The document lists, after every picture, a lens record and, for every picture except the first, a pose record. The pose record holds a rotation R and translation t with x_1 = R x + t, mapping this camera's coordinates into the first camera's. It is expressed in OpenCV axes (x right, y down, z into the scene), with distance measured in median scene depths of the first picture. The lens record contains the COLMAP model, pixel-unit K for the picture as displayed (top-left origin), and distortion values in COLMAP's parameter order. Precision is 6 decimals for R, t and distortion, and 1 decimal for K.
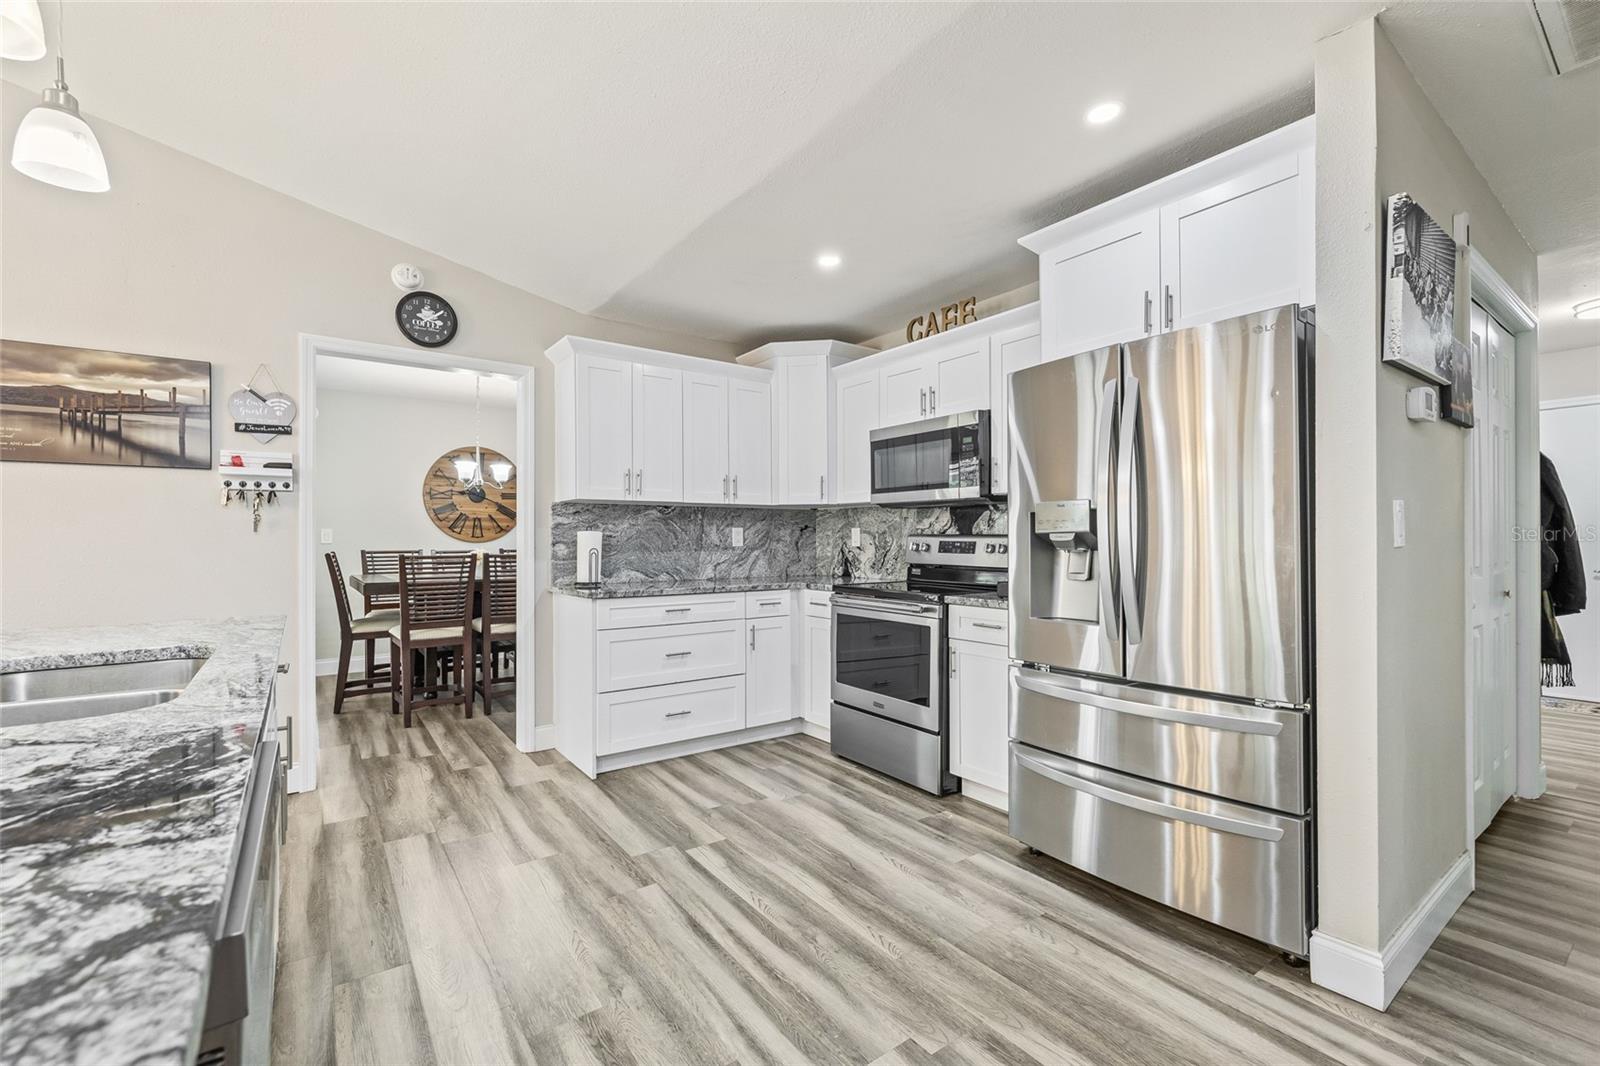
lens RADIAL K [[683.1, 0, 800.0], [0, 683.1, 533.0], [0, 0, 1]] dist [-0.002075, 0.000100]
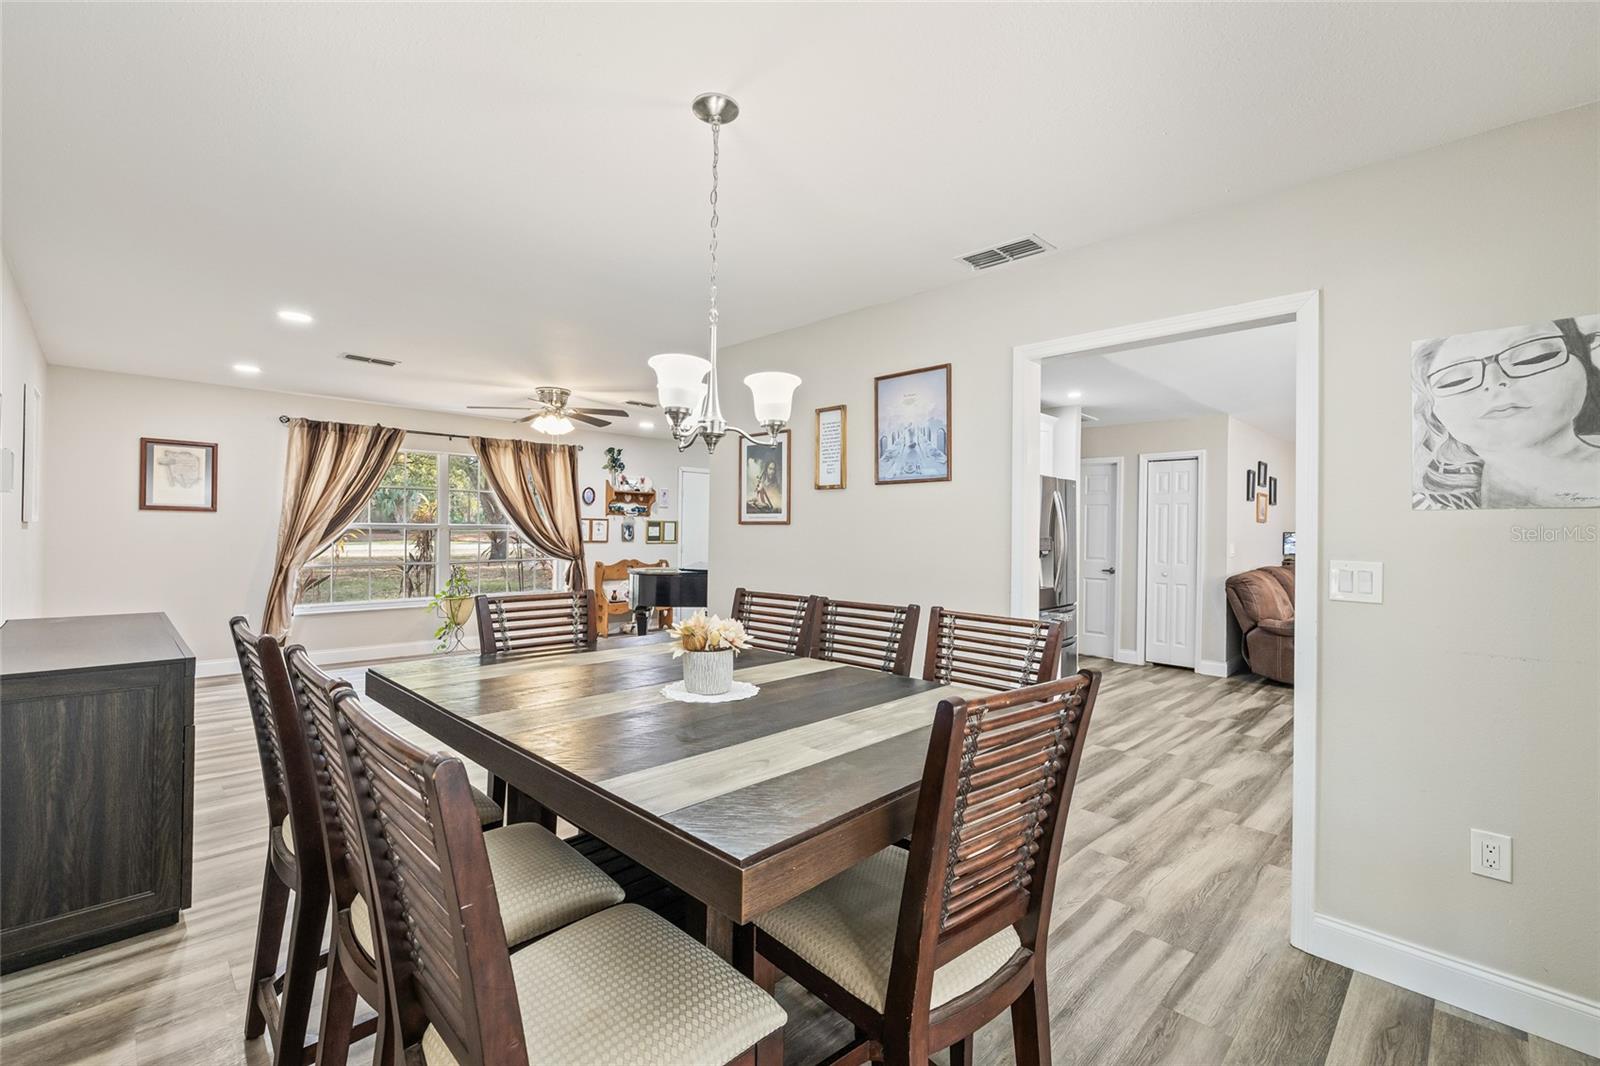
lens RADIAL K [[683.1, 0, 800.0], [0, 683.1, 533.0], [0, 0, 1]] dist [-0.002075, 0.000100]
pose [[-0.155310, -0.008206, 0.987832, -1.202700], [-0.023435, 0.999715, 0.004621, -0.031600], [-0.987588, -0.022432, -0.155458, 1.476213]]
